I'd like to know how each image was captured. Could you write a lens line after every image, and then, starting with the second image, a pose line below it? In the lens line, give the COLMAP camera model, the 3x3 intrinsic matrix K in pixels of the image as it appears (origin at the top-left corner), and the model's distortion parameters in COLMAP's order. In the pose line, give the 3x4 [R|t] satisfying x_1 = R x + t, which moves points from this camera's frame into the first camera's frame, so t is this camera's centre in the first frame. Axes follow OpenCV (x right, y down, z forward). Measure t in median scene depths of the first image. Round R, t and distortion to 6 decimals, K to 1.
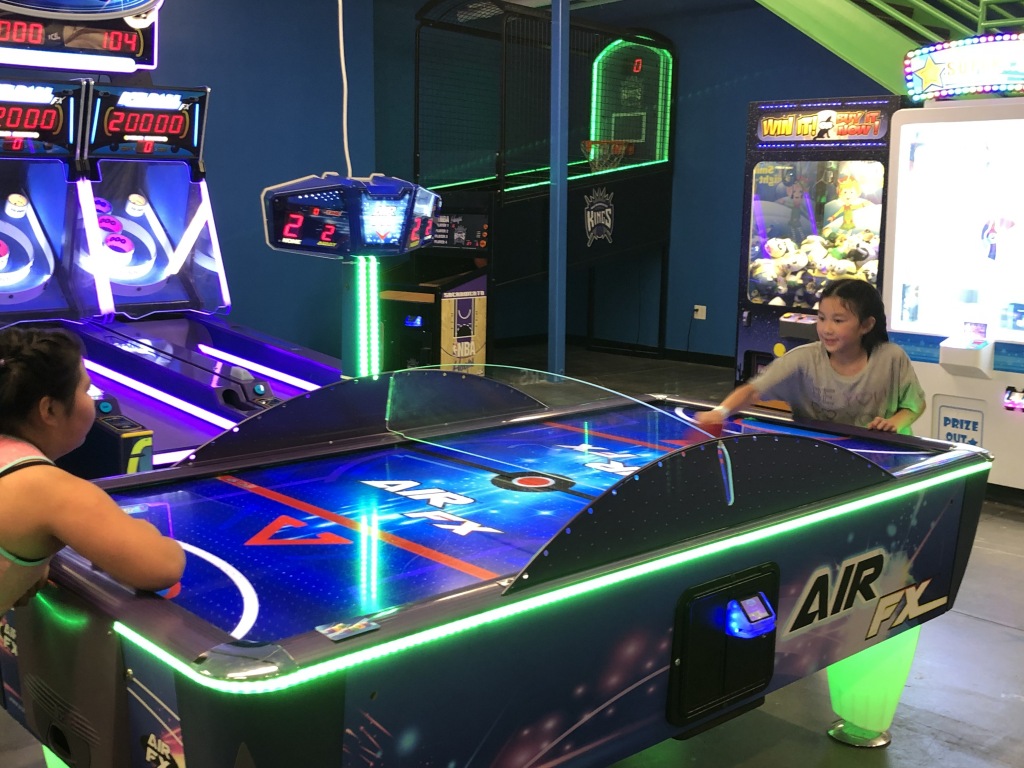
lens RADIAL K [[1225.9, 0, 506.8], [0, 1225.9, 342.2], [0, 0, 1]] dist [0.025664, 0.000000]
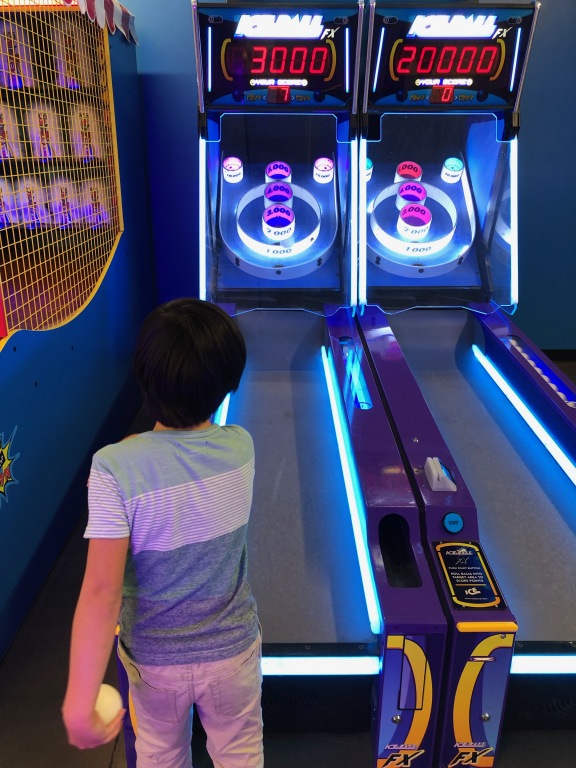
lens RADIAL K [[632.6, 0, 276.4], [0, 632.6, 382.5], [0, 0, 1]] dist [0.047399, -0.040055]
pose [[0.750600, 0.216540, -0.624268, -0.076220], [-0.079346, 0.967478, 0.240187, -0.069847], [0.655976, -0.130752, 0.743370, 0.608610]]
